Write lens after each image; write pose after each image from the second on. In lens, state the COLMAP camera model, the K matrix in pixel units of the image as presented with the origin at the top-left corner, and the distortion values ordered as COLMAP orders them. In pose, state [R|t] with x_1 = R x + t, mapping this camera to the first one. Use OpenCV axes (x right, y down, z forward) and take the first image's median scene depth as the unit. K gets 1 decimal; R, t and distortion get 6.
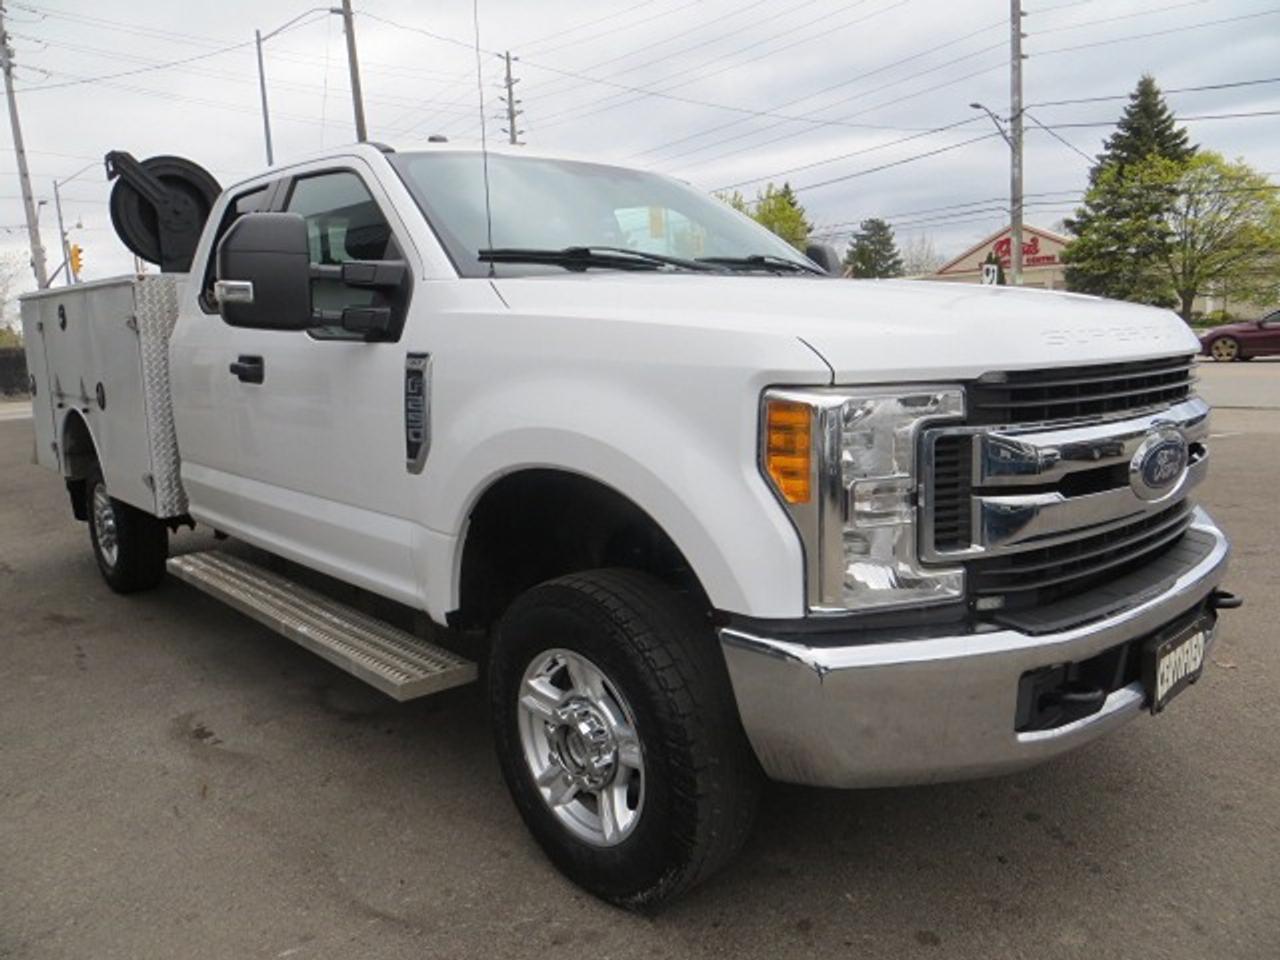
lens RADIAL K [[933.9, 0, 640.0], [0, 933.9, 480.0], [0, 0, 1]] dist [-0.002132, 0.001643]
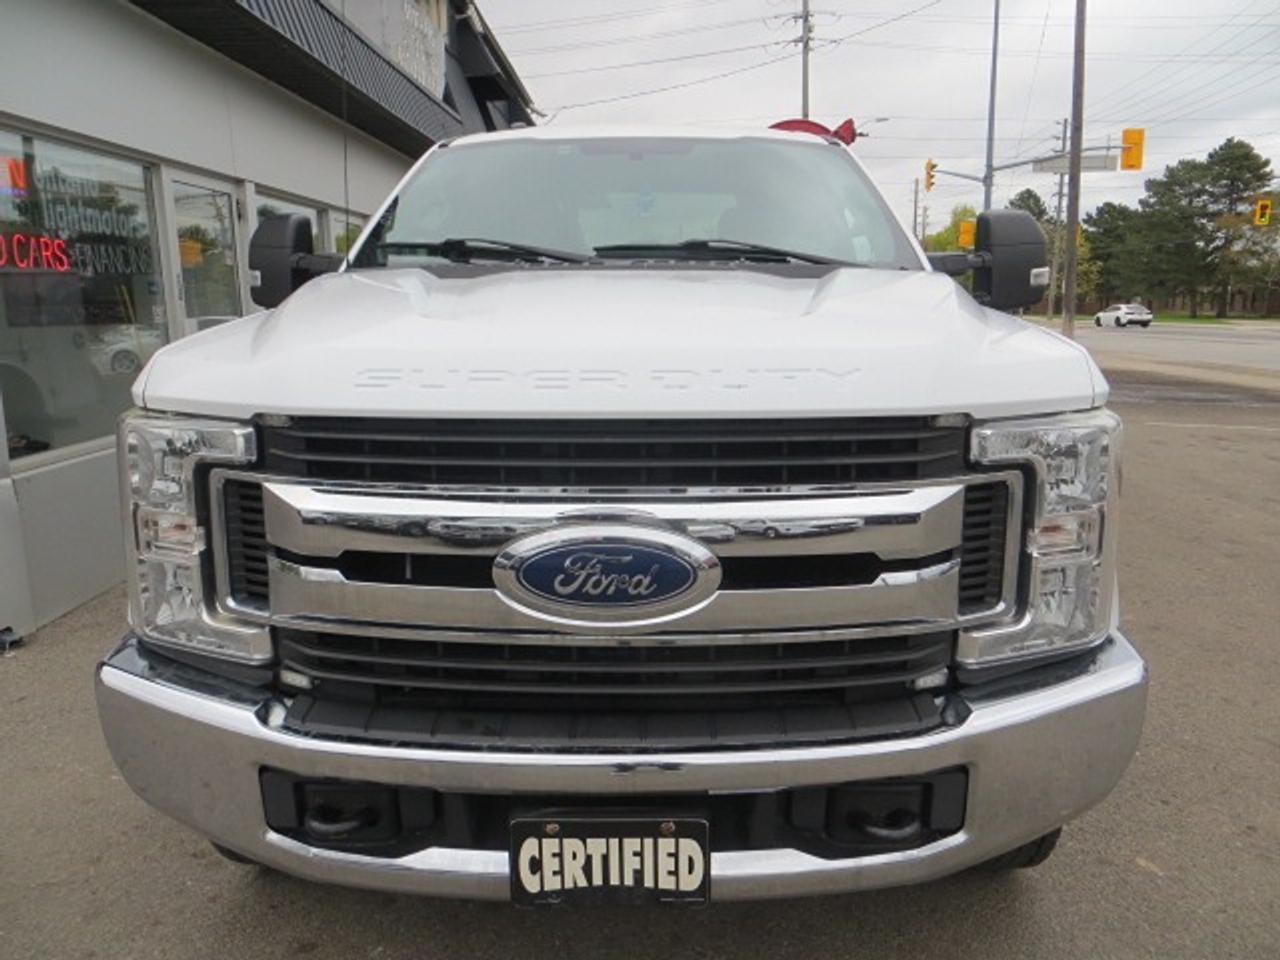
lens RADIAL K [[933.9, 0, 640.0], [0, 933.9, 480.0], [0, 0, 1]] dist [-0.002132, 0.001643]
pose [[0.729199, 0.160382, -0.665241, 1.051448], [-0.121856, 0.987043, 0.104392, -0.163767], [0.673364, 0.004941, 0.739294, 0.520802]]
